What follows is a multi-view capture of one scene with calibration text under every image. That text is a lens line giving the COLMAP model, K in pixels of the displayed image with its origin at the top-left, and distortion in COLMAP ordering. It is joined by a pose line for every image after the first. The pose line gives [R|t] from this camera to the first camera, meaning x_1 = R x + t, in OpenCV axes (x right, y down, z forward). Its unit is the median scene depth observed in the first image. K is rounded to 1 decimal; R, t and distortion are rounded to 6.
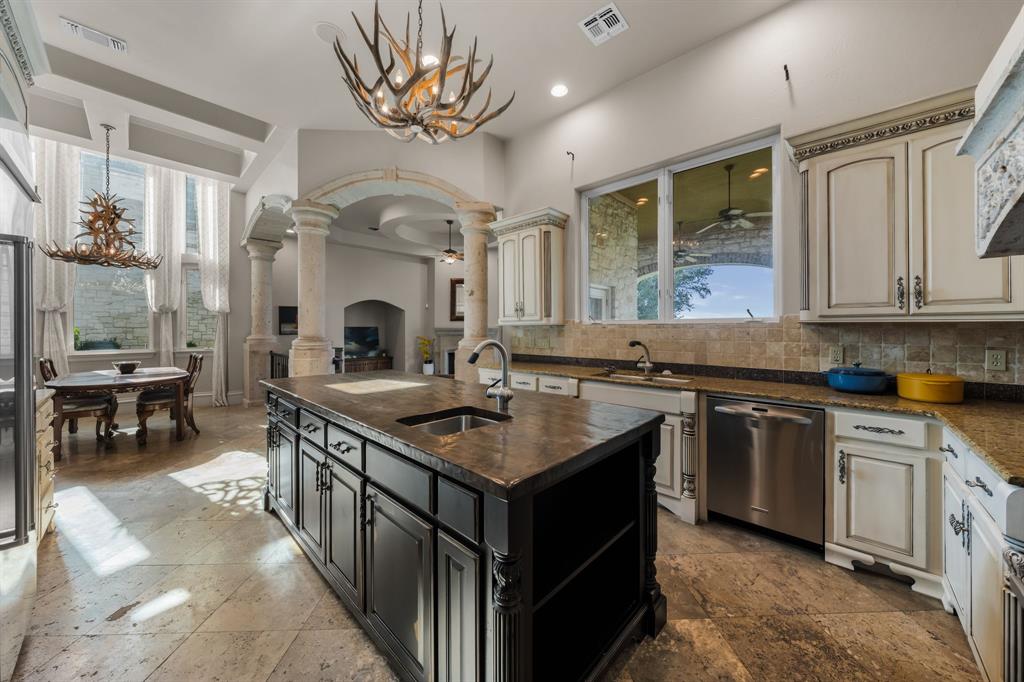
lens RADIAL K [[357.8, 0, 514.6], [0, 357.8, 327.2], [0, 0, 1]] dist [-0.000314, 0.000065]
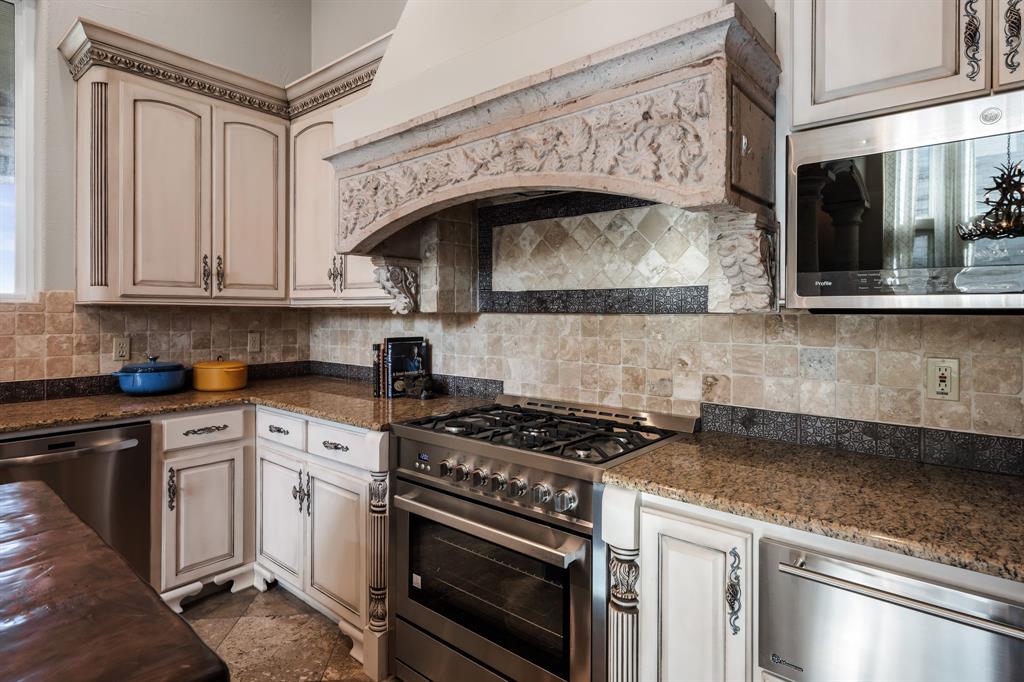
lens RADIAL K [[552.1, 0, 511.7], [0, 552.1, 311.0], [0, 0, 1]] dist [0.003765, 0.001009]
pose [[-0.041985, 0.003291, 0.999113, -0.322406], [-0.005555, 0.999978, -0.003527, -0.000050], [-0.999103, -0.005698, -0.041966, 0.297305]]
